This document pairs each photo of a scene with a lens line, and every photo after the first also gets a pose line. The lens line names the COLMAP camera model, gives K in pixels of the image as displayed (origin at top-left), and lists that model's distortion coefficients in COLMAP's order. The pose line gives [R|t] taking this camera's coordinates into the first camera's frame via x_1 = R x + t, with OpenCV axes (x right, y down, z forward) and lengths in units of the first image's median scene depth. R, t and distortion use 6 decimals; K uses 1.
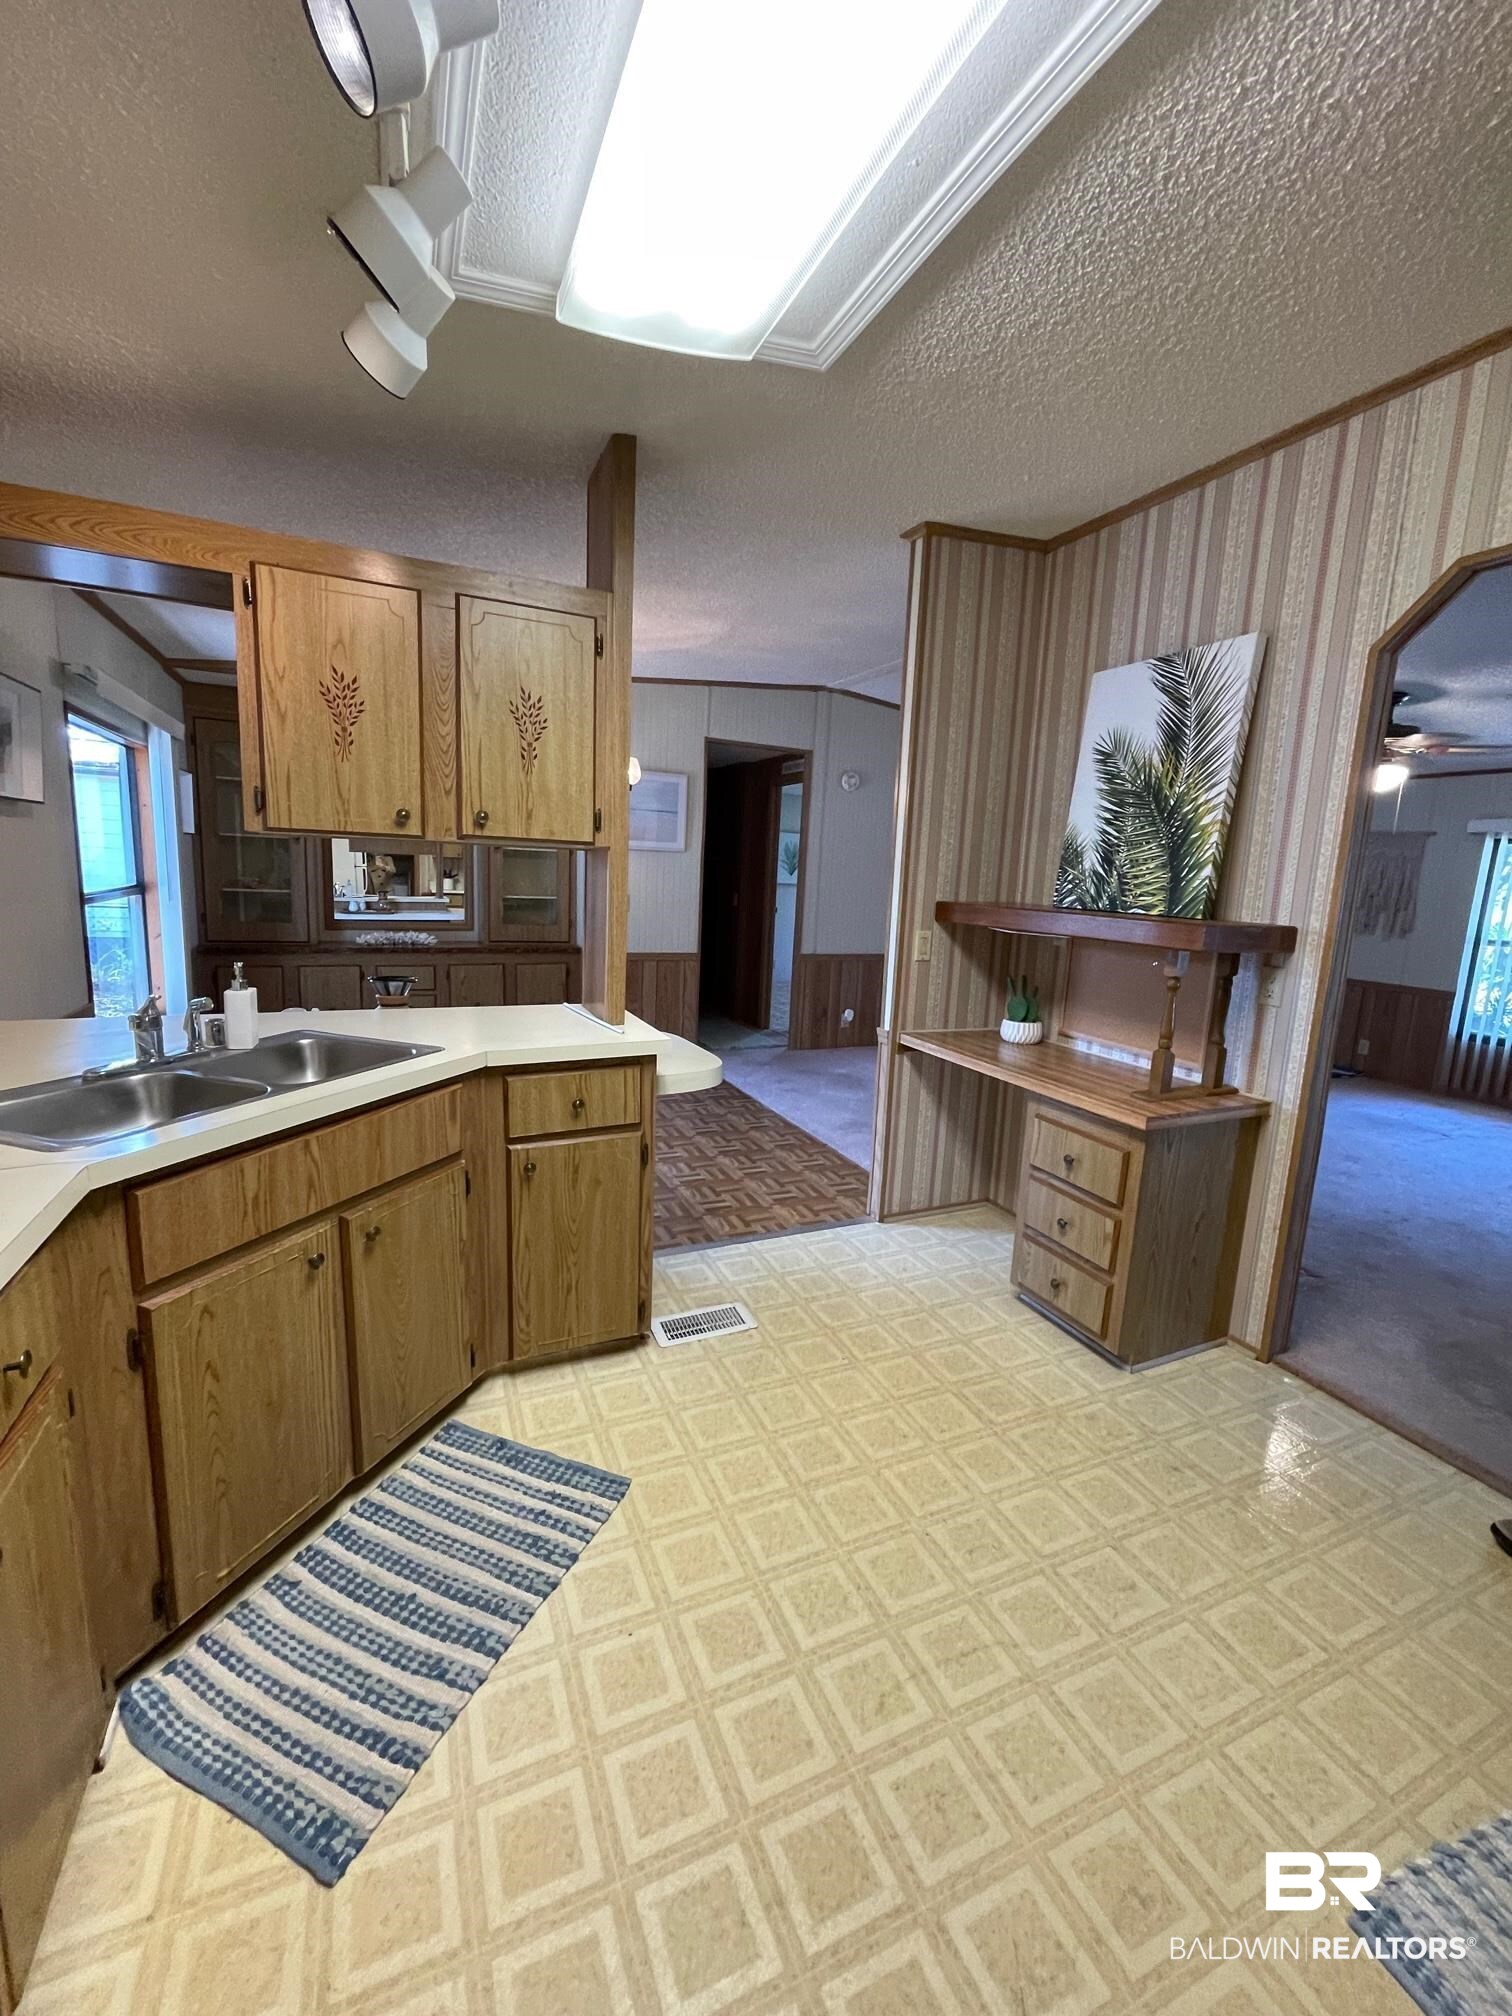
lens RADIAL K [[835.9, 0, 756.0], [0, 835.9, 1008.0], [0, 0, 1]] dist [-0.001383, -0.000128]
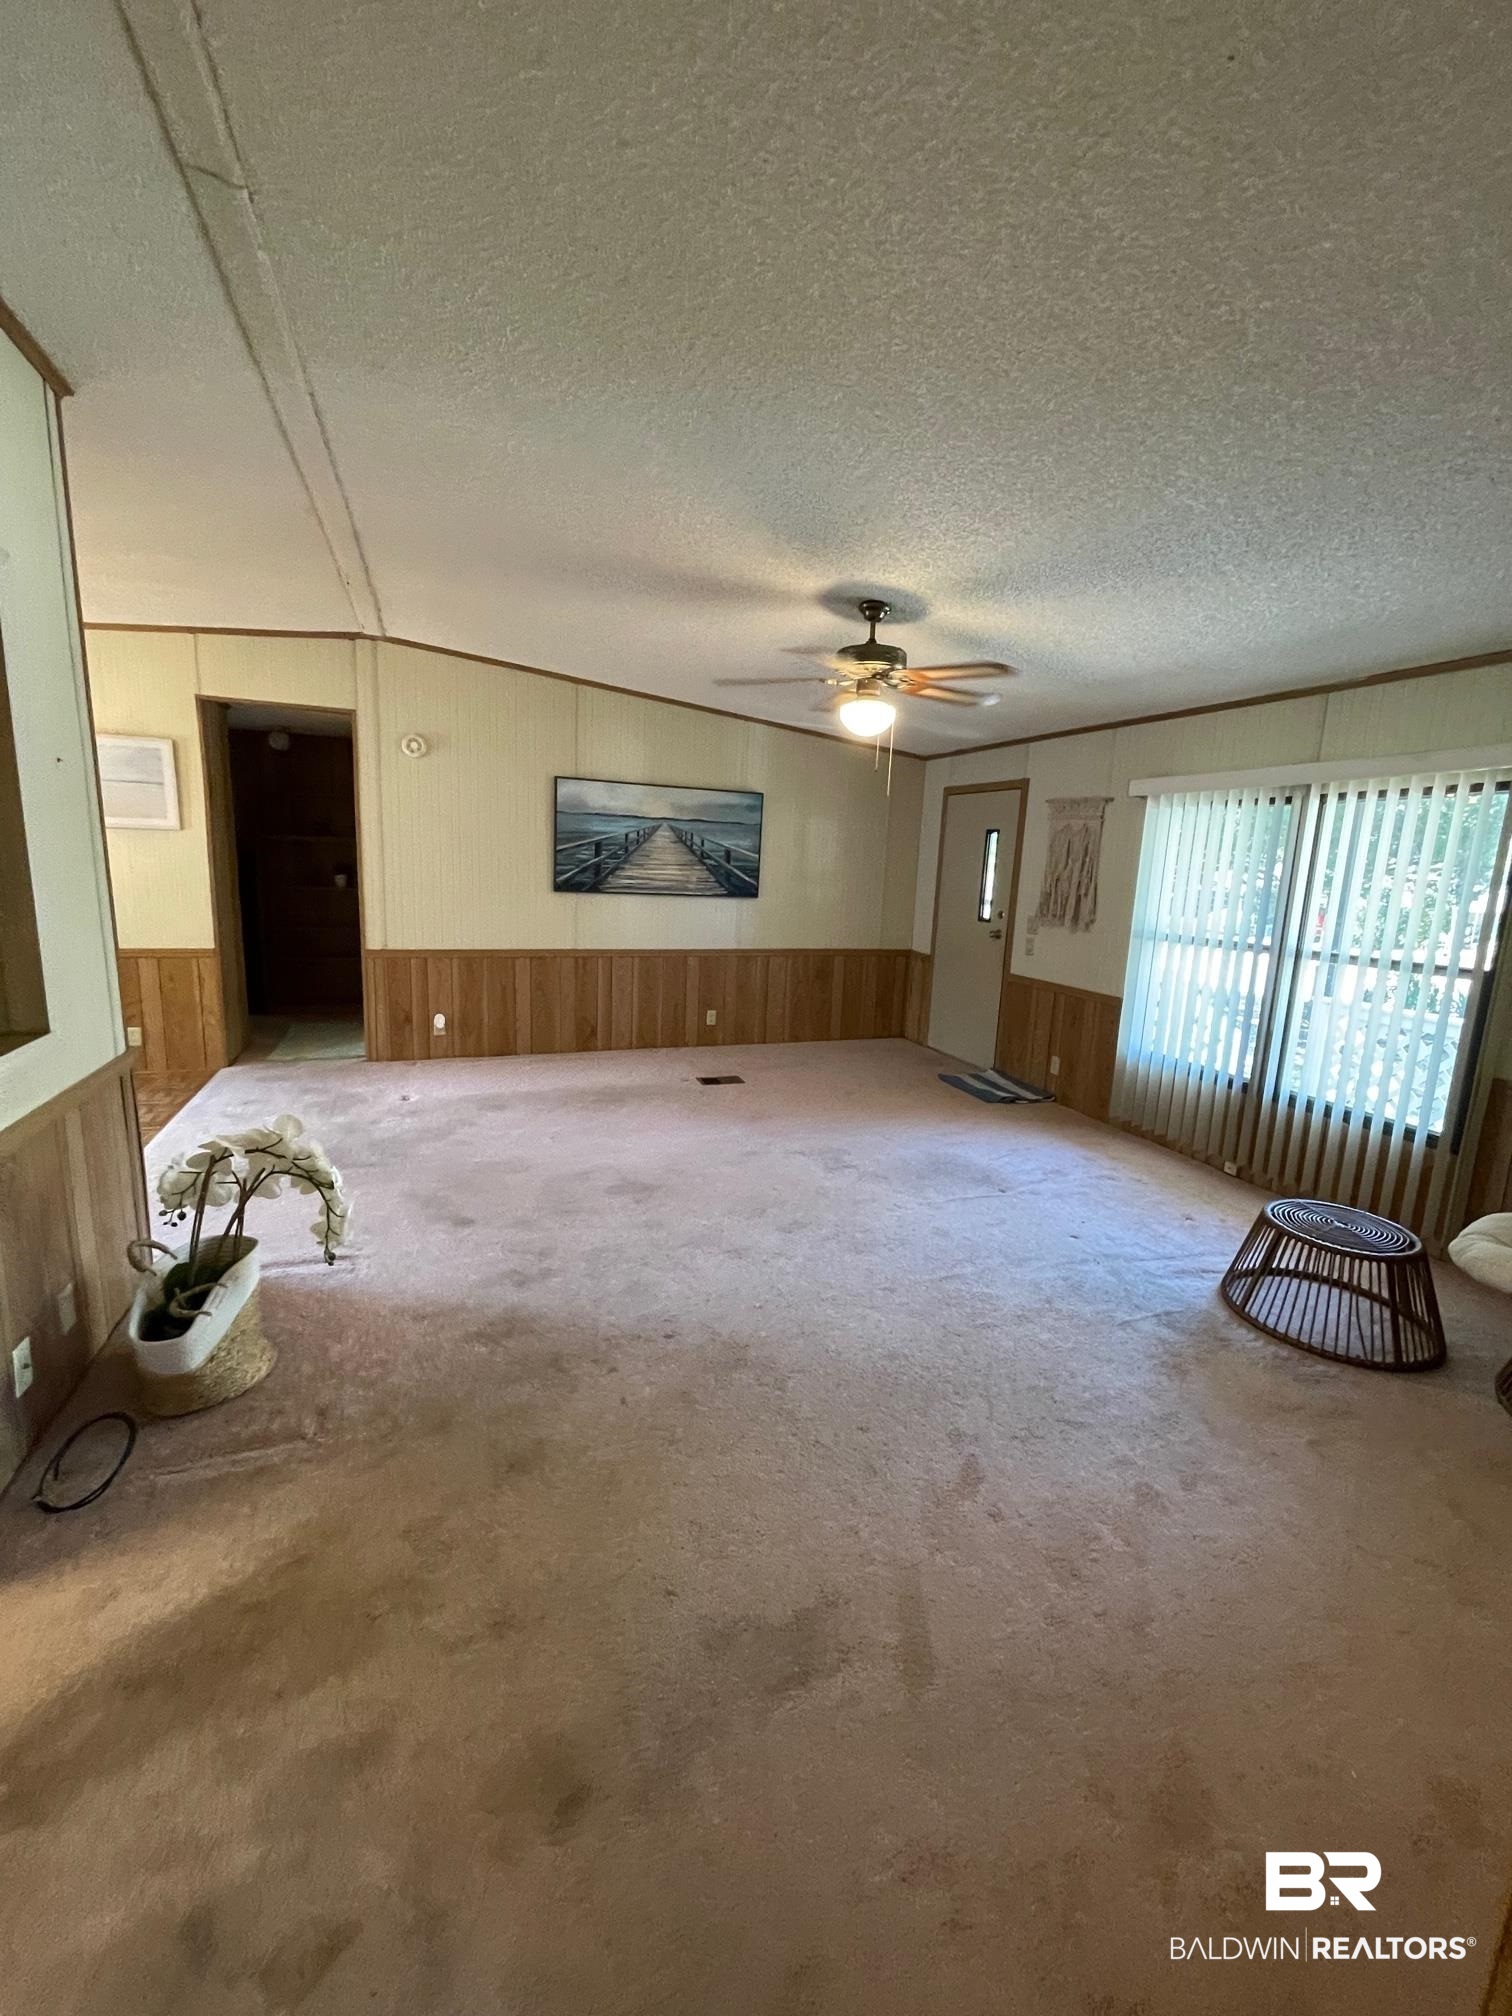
lens RADIAL K [[818.9, 0, 756.0], [0, 818.9, 1008.0], [0, 0, 1]] dist [-0.000958, -0.000103]
pose [[0.997368, 0.006723, -0.072196, 0.548111], [-0.006206, 0.999953, 0.007394, -0.014637], [0.072242, -0.006926, 0.997363, 0.202264]]
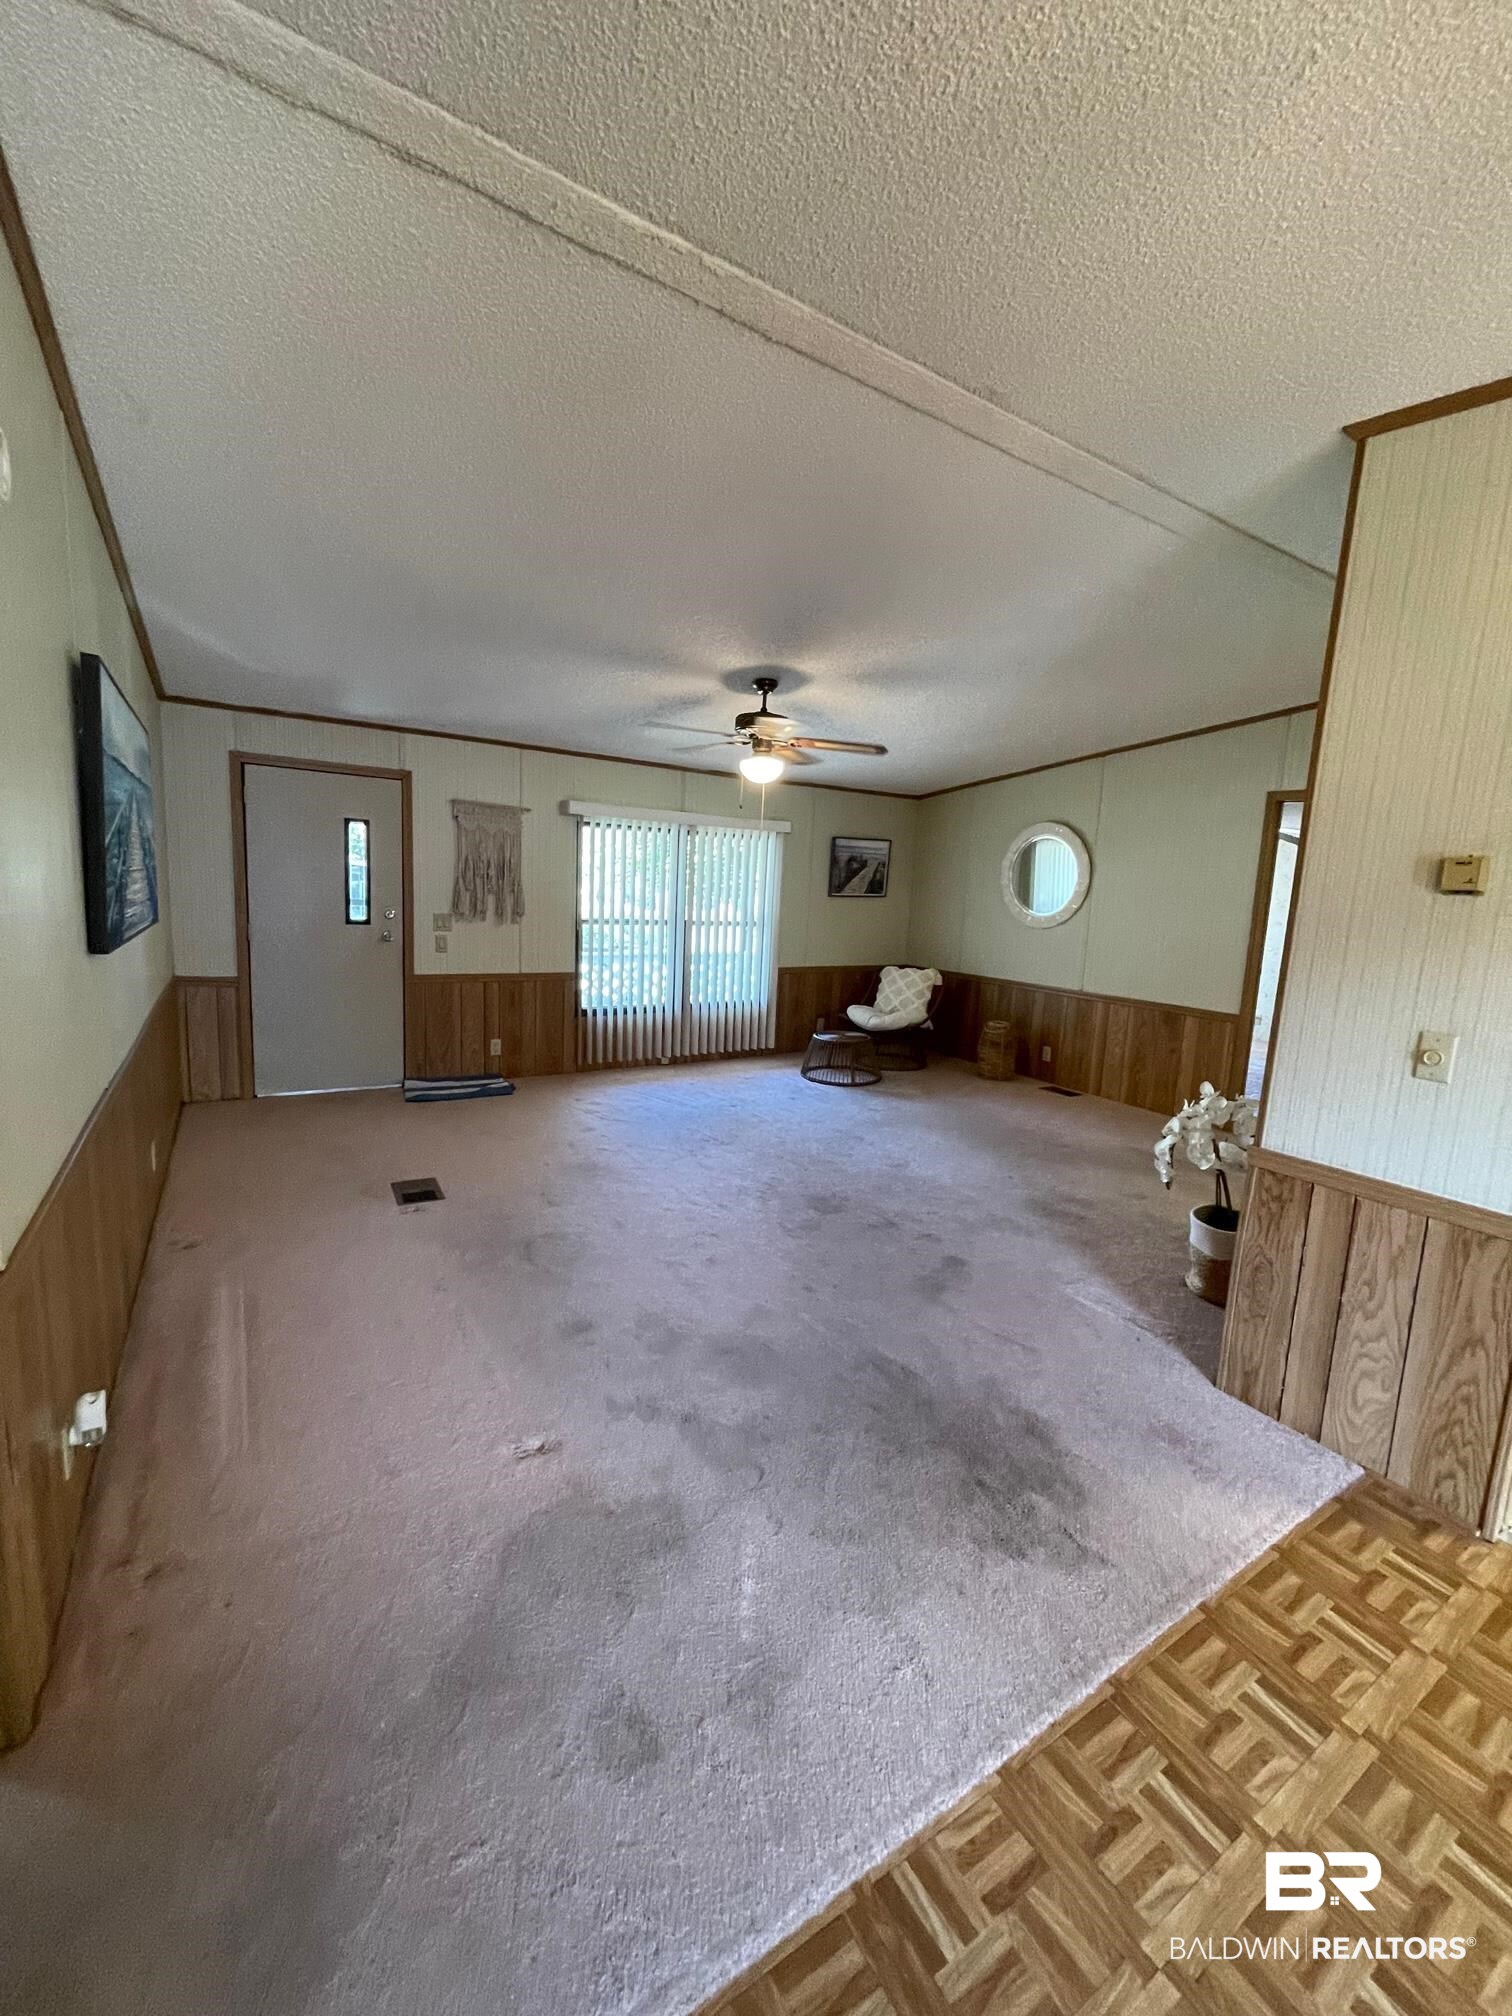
lens RADIAL K [[818.9, 0, 756.0], [0, 818.9, 1008.0], [0, 0, 1]] dist [-0.000958, -0.000103]
pose [[-0.139609, -0.194091, 0.970999, -0.169983], [0.114053, 0.970924, 0.210474, -0.162119], [-0.983616, 0.140129, -0.113413, 0.910678]]
